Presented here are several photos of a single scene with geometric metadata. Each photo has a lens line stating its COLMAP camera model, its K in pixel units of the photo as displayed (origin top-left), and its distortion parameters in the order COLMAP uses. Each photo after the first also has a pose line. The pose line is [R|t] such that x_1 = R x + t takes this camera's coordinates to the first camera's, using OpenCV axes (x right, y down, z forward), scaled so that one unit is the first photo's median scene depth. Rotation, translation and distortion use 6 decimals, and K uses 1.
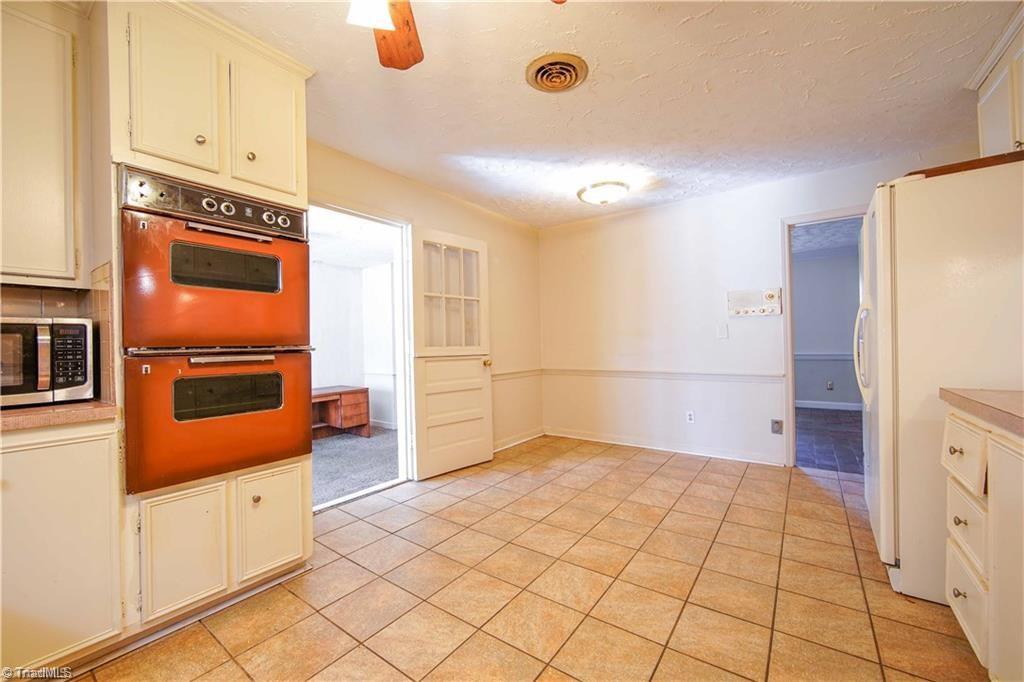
lens RADIAL K [[410.1, 0, 513.8], [0, 410.1, 344.5], [0, 0, 1]] dist [-0.011942, 0.000032]
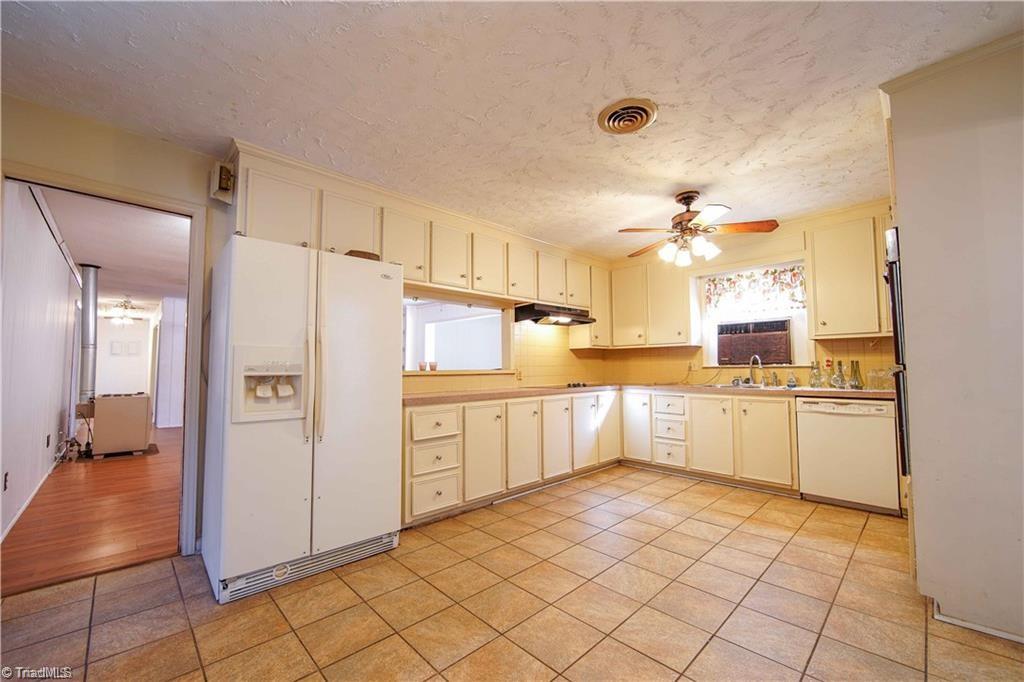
lens RADIAL K [[410.1, 0, 513.8], [0, 410.1, 344.5], [0, 0, 1]] dist [-0.011942, 0.000032]
pose [[-0.984835, 0.030830, 0.170730, 0.234989], [0.021035, 0.998043, -0.058884, -0.007867], [-0.172212, -0.054400, -0.983557, 2.082293]]
